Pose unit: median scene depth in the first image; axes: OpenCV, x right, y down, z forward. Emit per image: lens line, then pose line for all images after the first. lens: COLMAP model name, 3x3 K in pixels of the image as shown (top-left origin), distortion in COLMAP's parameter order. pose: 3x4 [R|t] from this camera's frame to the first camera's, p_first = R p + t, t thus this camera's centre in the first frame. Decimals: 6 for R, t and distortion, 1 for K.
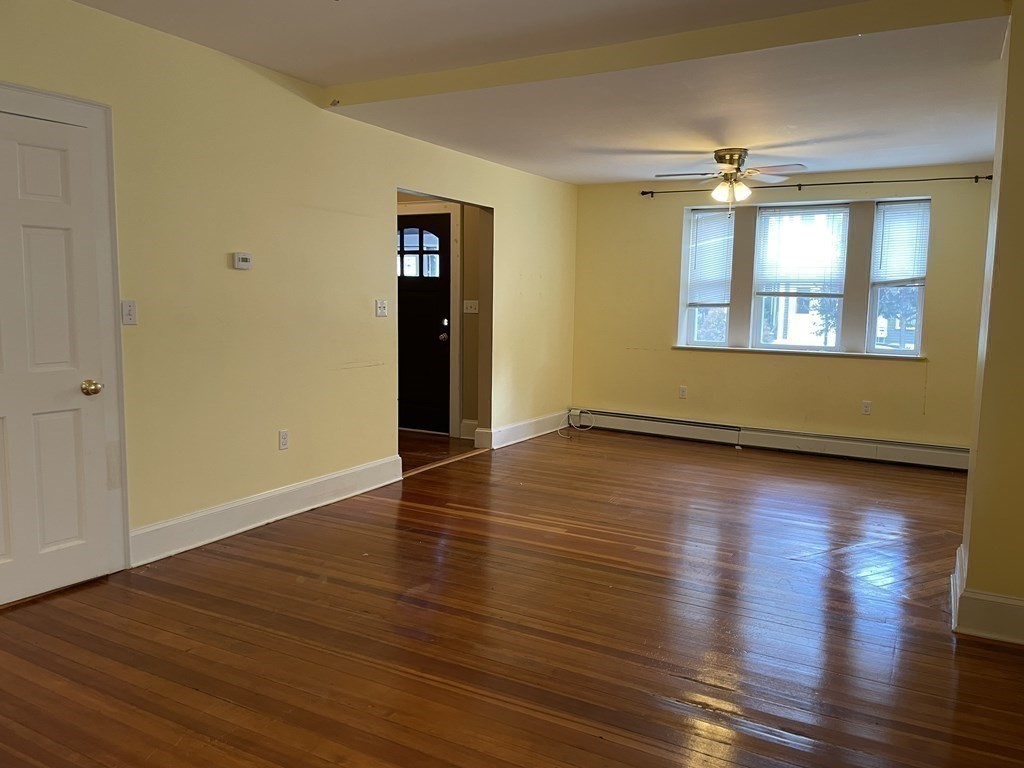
lens RADIAL K [[778.8, 0, 520.8], [0, 778.8, 387.9], [0, 0, 1]] dist [0.085377, -0.131406]
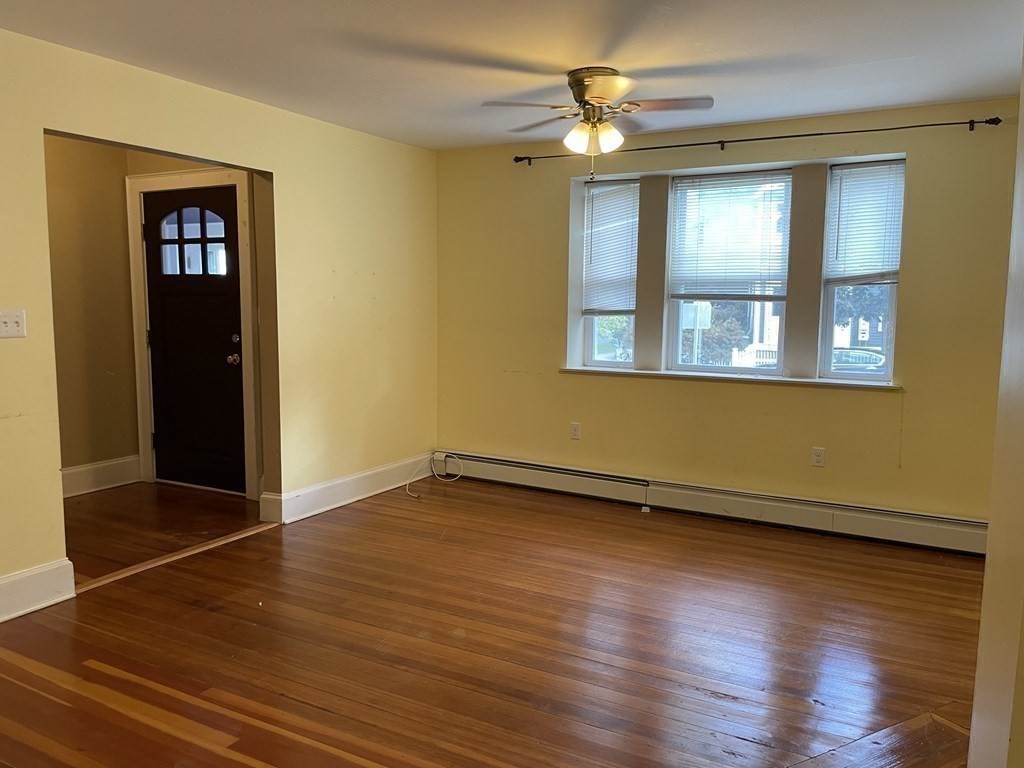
lens RADIAL K [[778.8, 0, 520.8], [0, 778.8, 387.9], [0, 0, 1]] dist [0.085377, -0.131406]
pose [[0.999865, -0.009397, 0.013450, 0.153720], [0.009449, 0.999948, -0.003807, -0.034148], [-0.013414, 0.003934, 0.999902, 0.282126]]
